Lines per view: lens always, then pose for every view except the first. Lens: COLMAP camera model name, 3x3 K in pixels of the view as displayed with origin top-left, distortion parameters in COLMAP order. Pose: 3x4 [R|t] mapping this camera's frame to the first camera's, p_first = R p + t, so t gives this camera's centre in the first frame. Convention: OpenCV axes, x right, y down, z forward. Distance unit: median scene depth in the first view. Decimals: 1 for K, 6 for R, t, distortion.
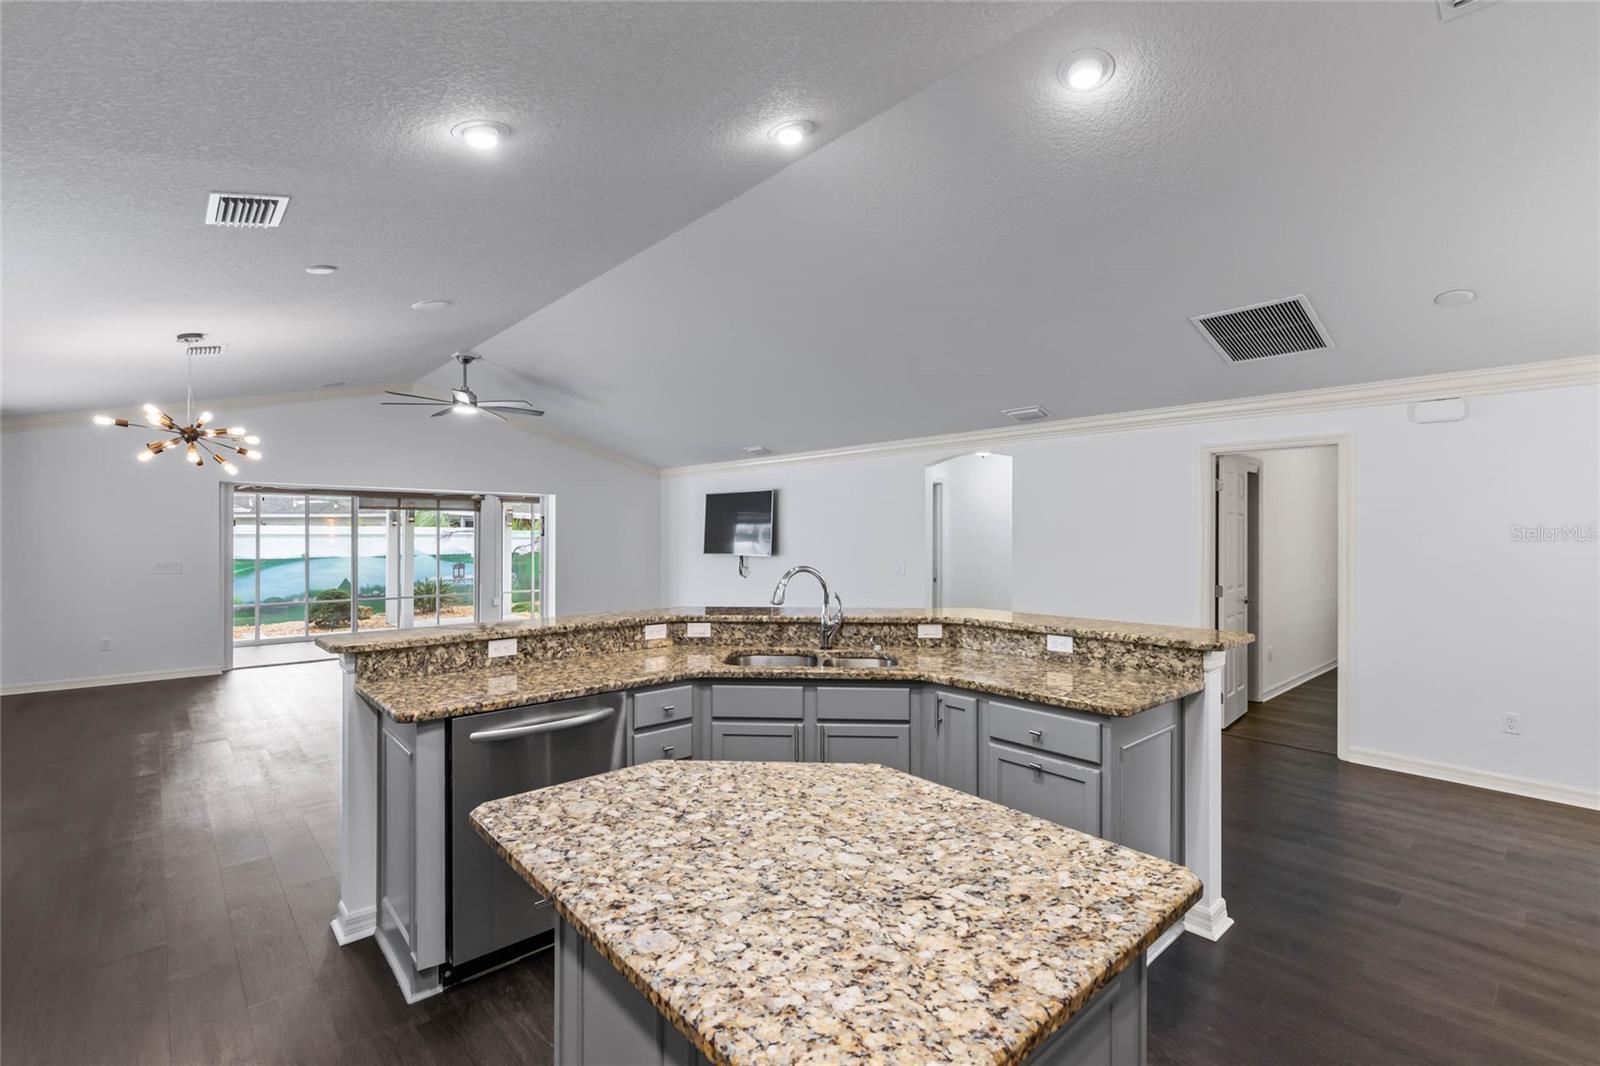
lens RADIAL K [[720.1, 0, 800.3], [0, 720.1, 538.4], [0, 0, 1]] dist [0.004503, -0.000232]
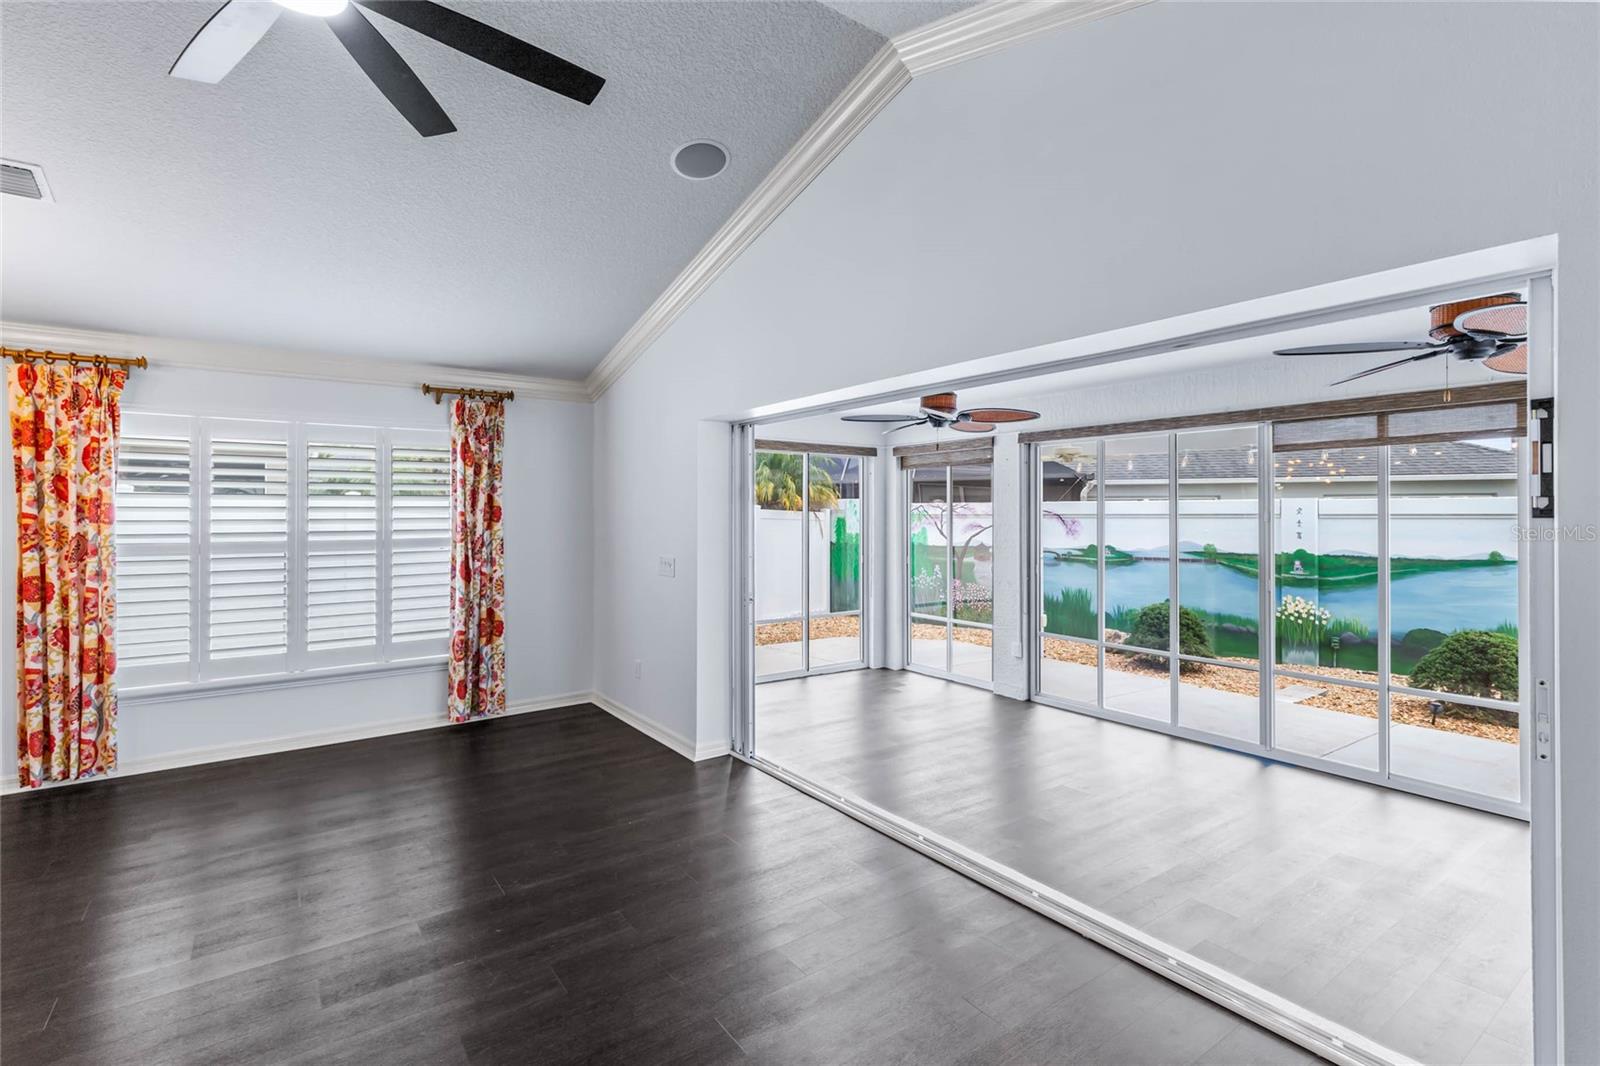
lens RADIAL K [[743.5, 0, 803.6], [0, 743.5, 514.5], [0, 0, 1]] dist [0.003658, -0.000181]
pose [[-0.102438, 0.002748, -0.994736, -0.586034], [-0.006977, 0.999970, 0.003480, -0.022833], [0.994715, 0.007297, -0.102415, 2.924744]]
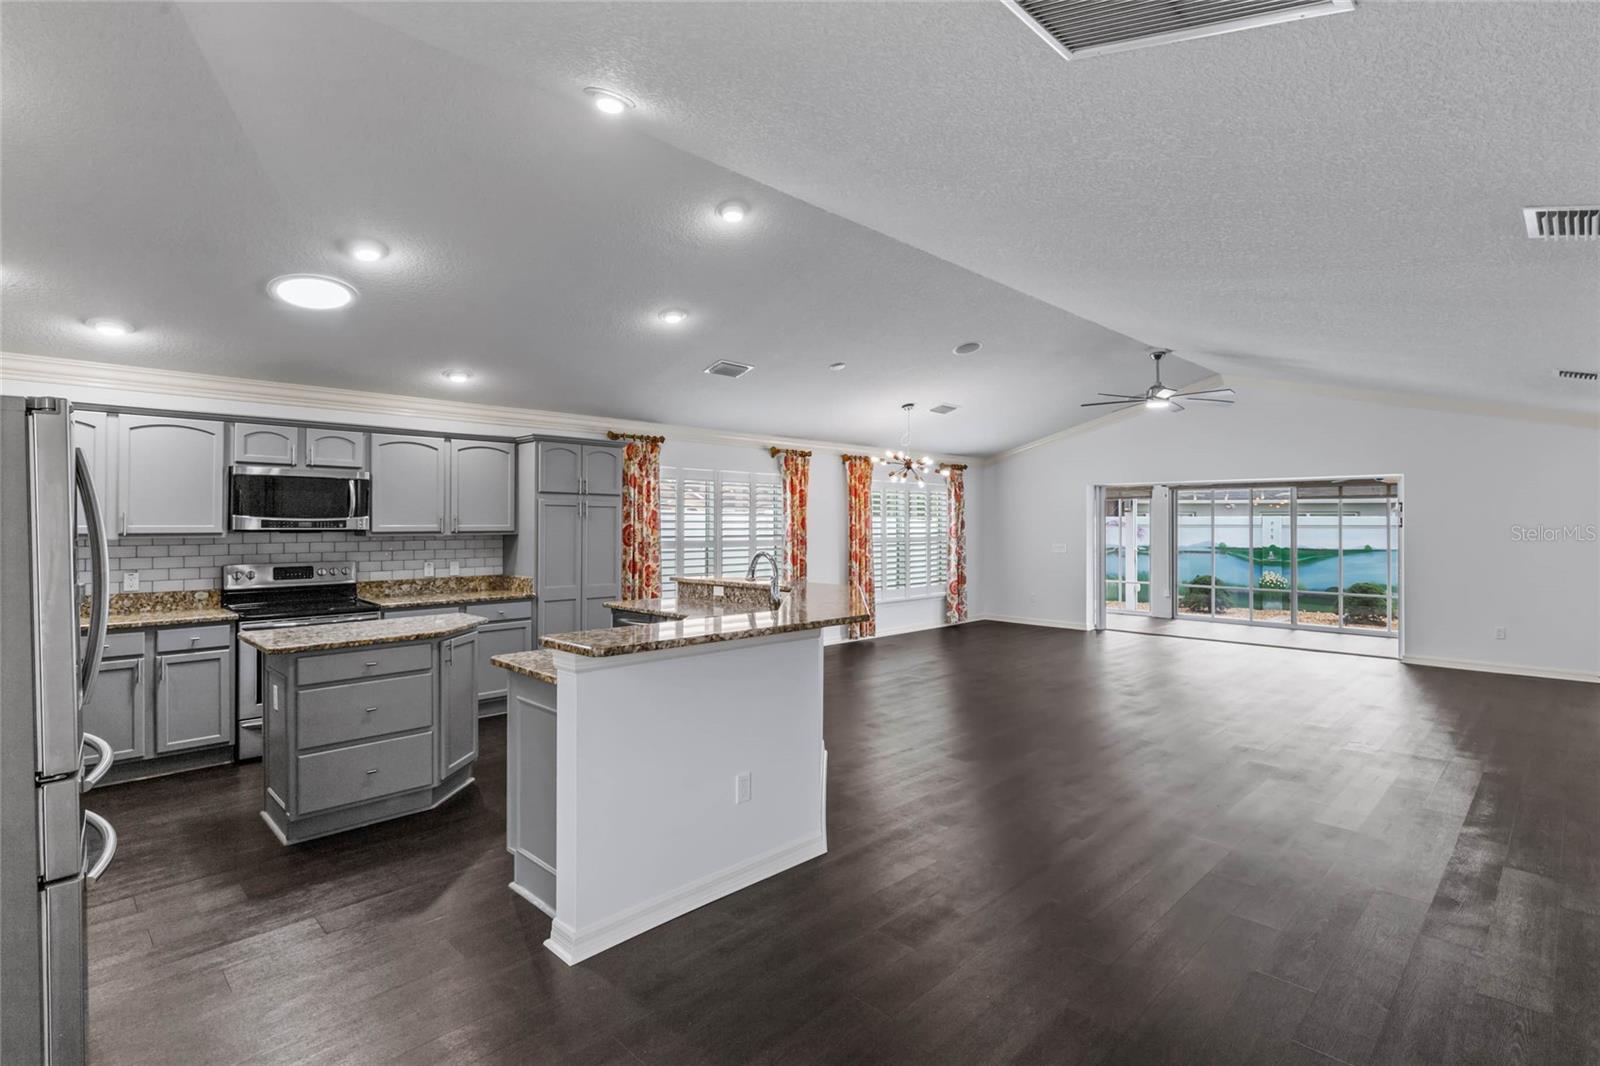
lens RADIAL K [[766.9, 0, 853.3], [0, 766.9, 517.0], [0, 0, 1]] dist [0.002852, 0.000111]
pose [[0.082176, -0.009860, -0.996569, 1.445619], [-0.005989, 0.999928, -0.010387, -0.008042], [0.996600, 0.006822, 0.082111, 1.167459]]
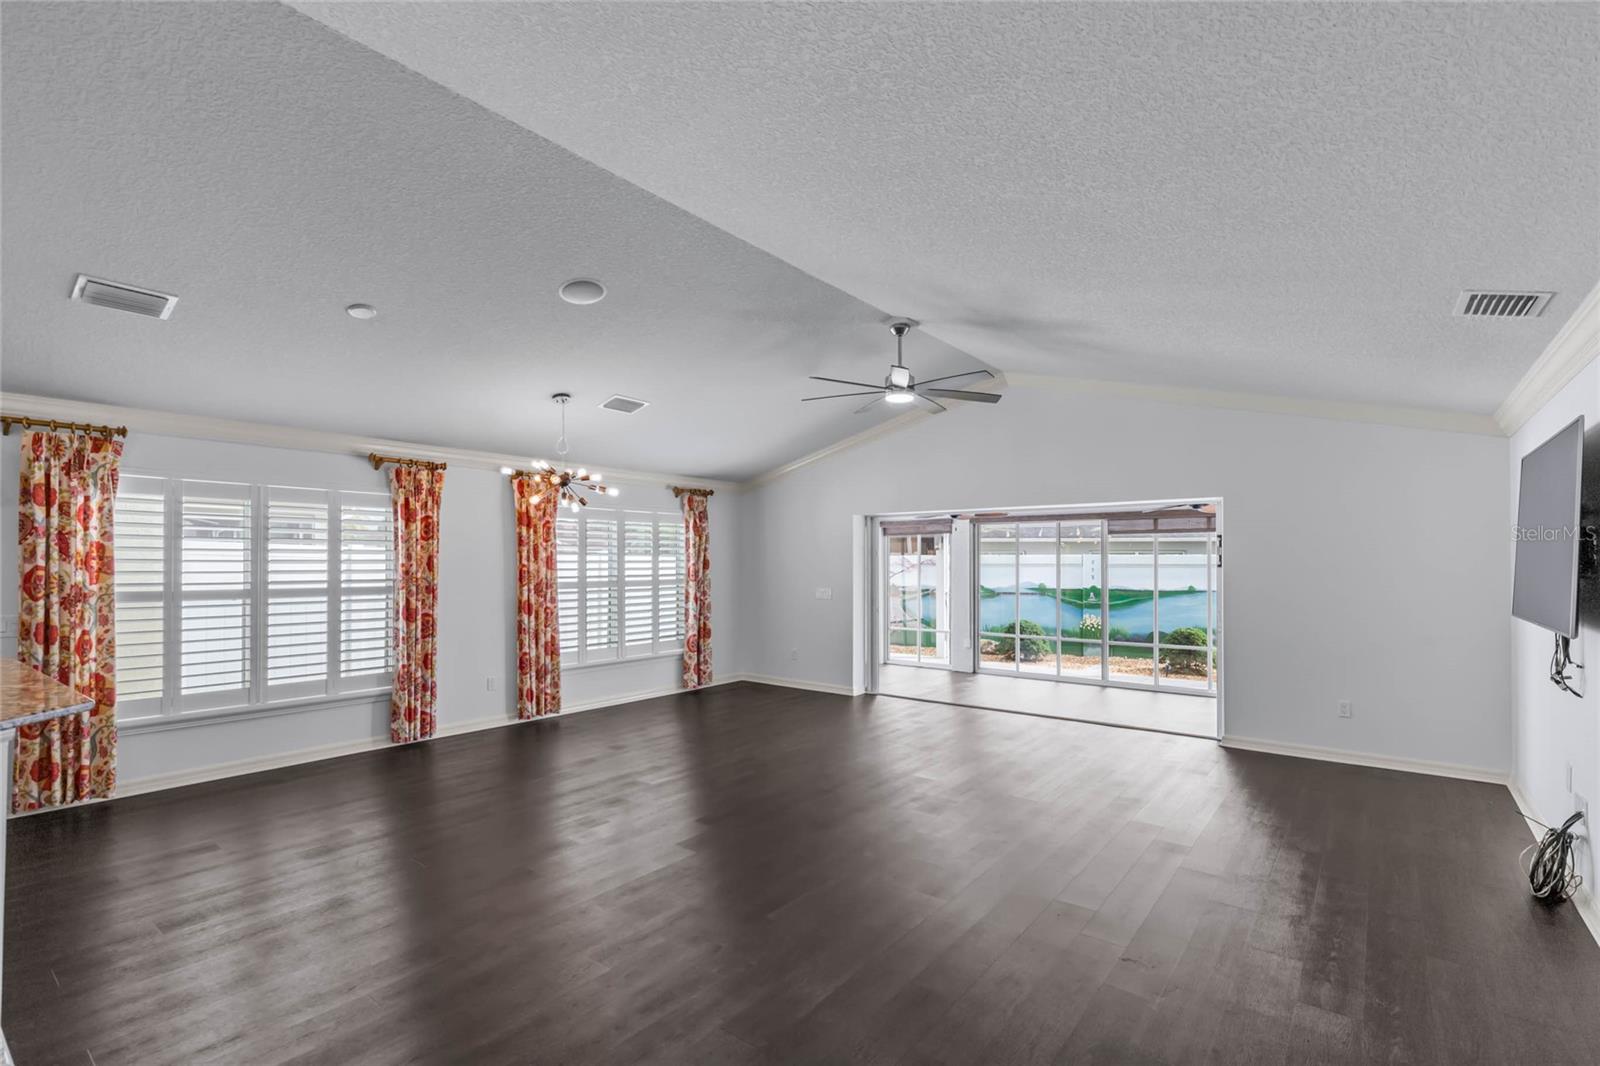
lens RADIAL K [[727.1, 0, 800.6], [0, 727.1, 553.7], [0, 0, 1]] dist [0.003797, -0.000174]
pose [[0.170077, -0.014434, -0.985325, 0.618017], [-0.004144, 0.999873, -0.015363, -0.012623], [0.985422, 0.006696, 0.169995, 1.892941]]
